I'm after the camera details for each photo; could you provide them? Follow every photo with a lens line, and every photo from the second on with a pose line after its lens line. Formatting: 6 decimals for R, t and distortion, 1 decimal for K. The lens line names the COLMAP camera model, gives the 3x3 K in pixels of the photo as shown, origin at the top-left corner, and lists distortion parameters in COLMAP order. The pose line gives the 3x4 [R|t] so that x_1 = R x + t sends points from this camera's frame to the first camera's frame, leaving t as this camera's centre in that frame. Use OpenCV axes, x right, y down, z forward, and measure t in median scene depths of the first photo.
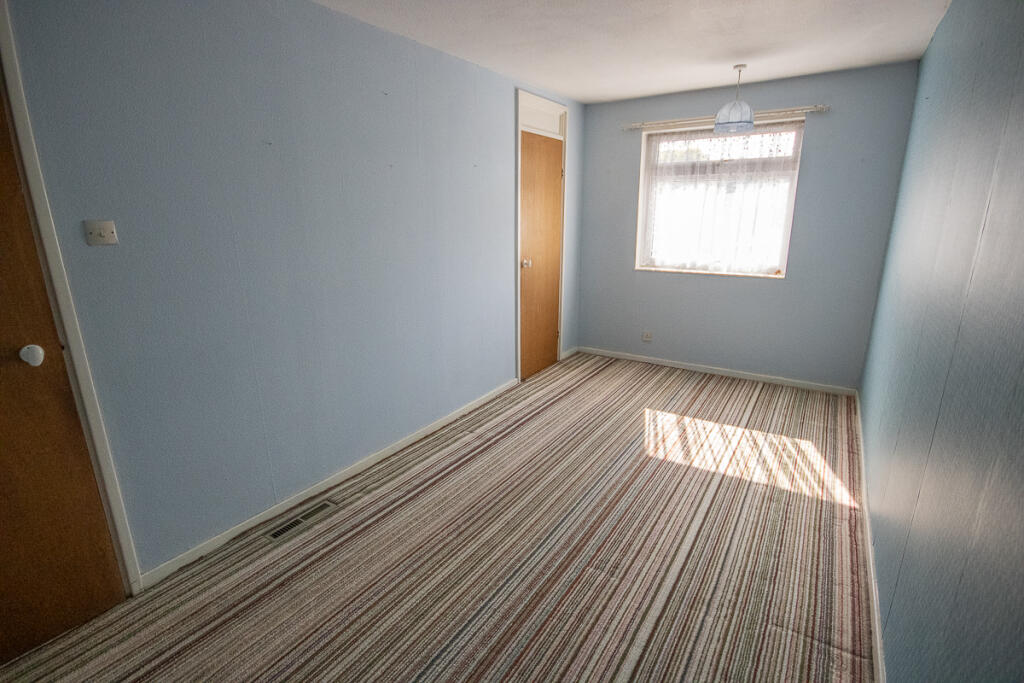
lens RADIAL K [[484.1, 0, 512.9], [0, 484.1, 336.8], [0, 0, 1]] dist [0.005641, 0.000682]
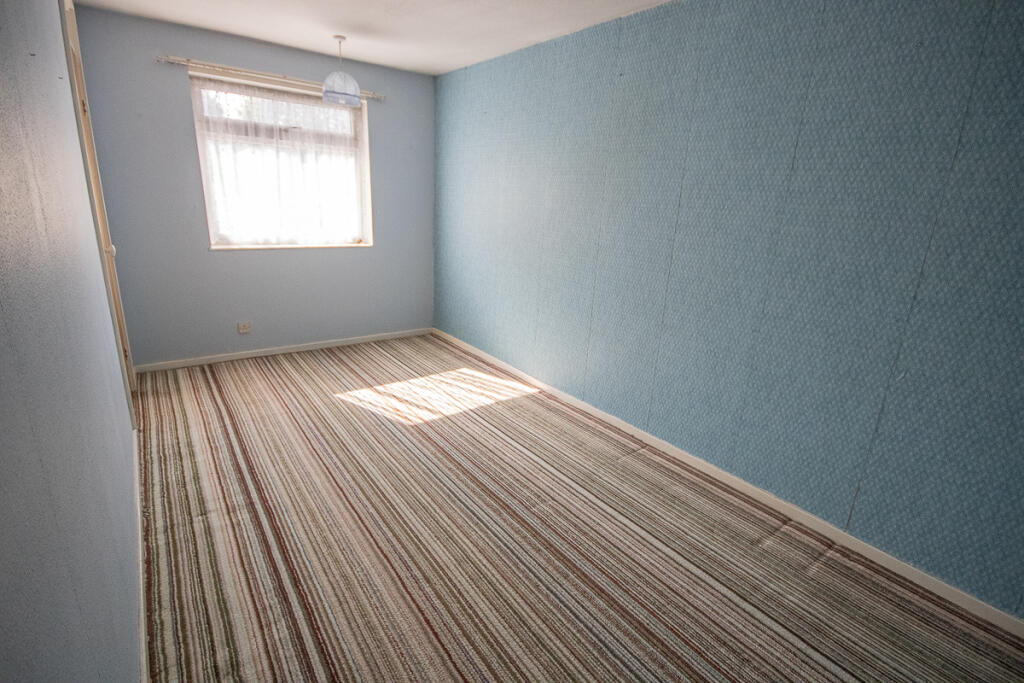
lens RADIAL K [[484.1, 0, 513.4], [0, 484.1, 341.5], [0, 0, 1]] dist [0.005641, 0.000682]
pose [[0.347480, -0.244883, 0.905146, -0.459057], [0.184911, 0.964237, 0.189883, -0.070311], [-0.919274, 0.101391, 0.380335, 0.338180]]
